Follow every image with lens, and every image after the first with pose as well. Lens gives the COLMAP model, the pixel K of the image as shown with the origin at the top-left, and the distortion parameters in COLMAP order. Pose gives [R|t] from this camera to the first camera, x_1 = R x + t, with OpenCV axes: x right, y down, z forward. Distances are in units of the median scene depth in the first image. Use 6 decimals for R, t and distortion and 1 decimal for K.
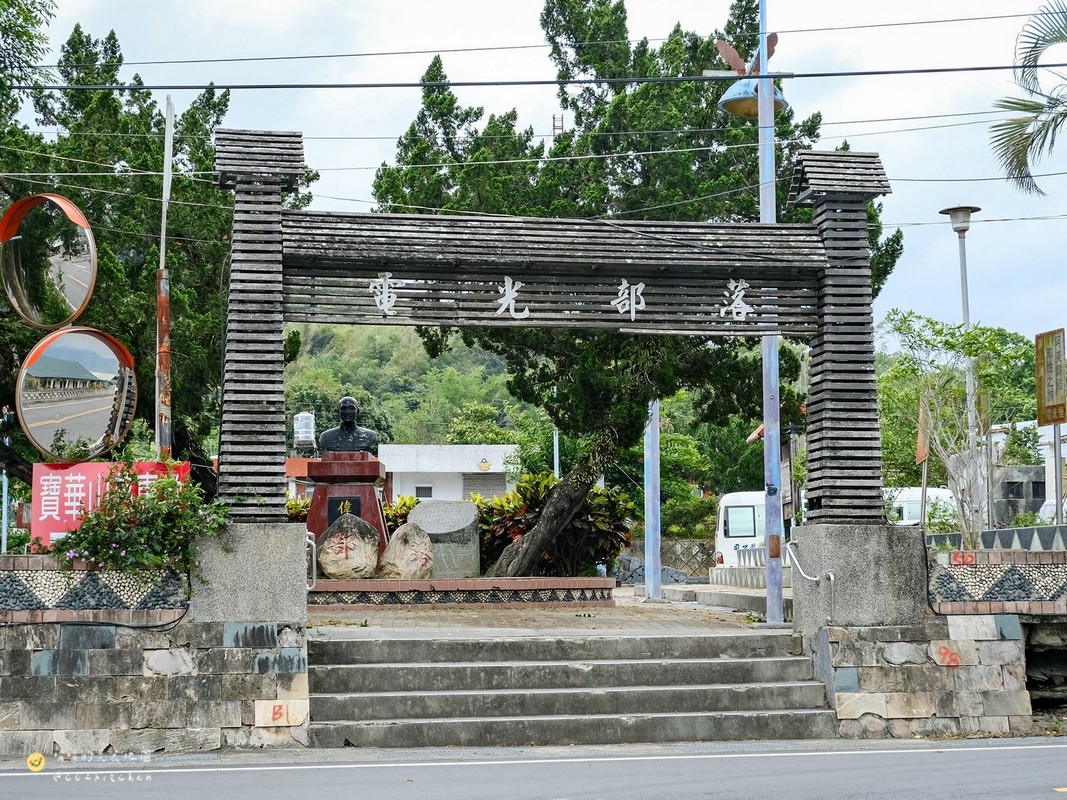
lens RADIAL K [[2022.5, 0, 533.0], [0, 2022.5, 398.6], [0, 0, 1]] dist [-0.040744, 0.000000]
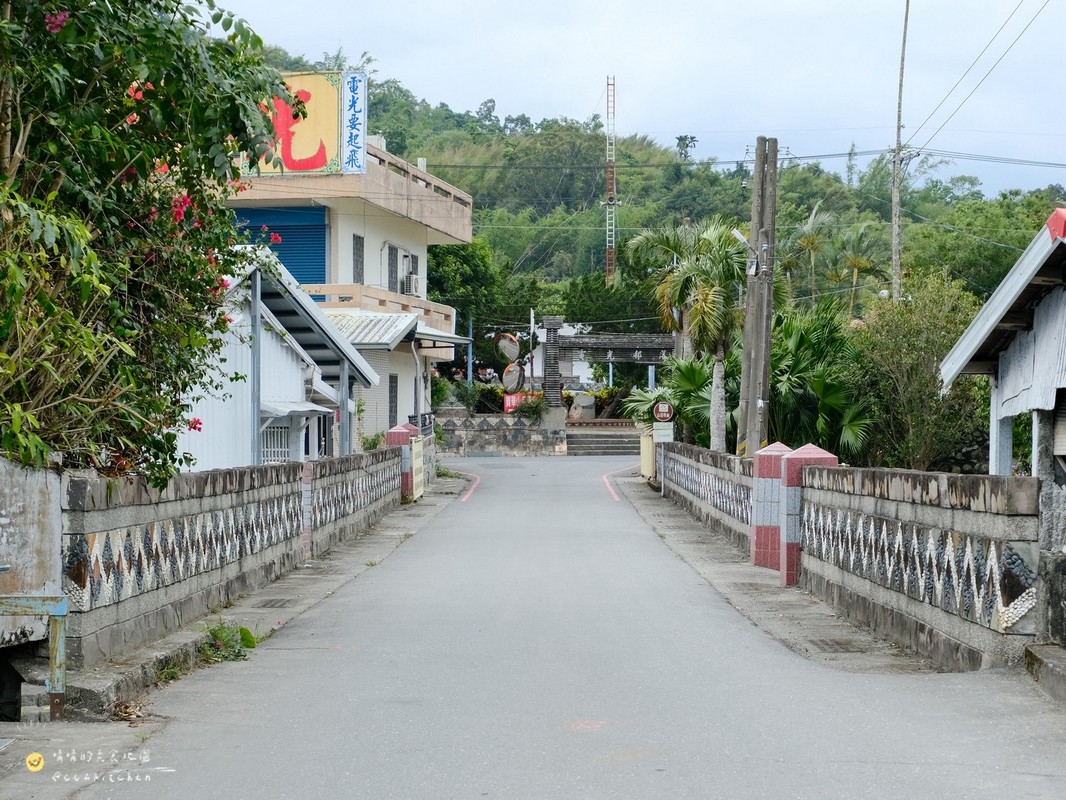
lens RADIAL K [[2020.6, 0, 532.7], [0, 2020.6, 401.0], [0, 0, 1]] dist [-0.040744, 0.000000]
pose [[0.999727, 0.009196, -0.021493, -0.088242], [-0.007345, 0.996385, 0.084637, -0.337574], [0.022193, -0.084456, 0.996180, -3.528830]]
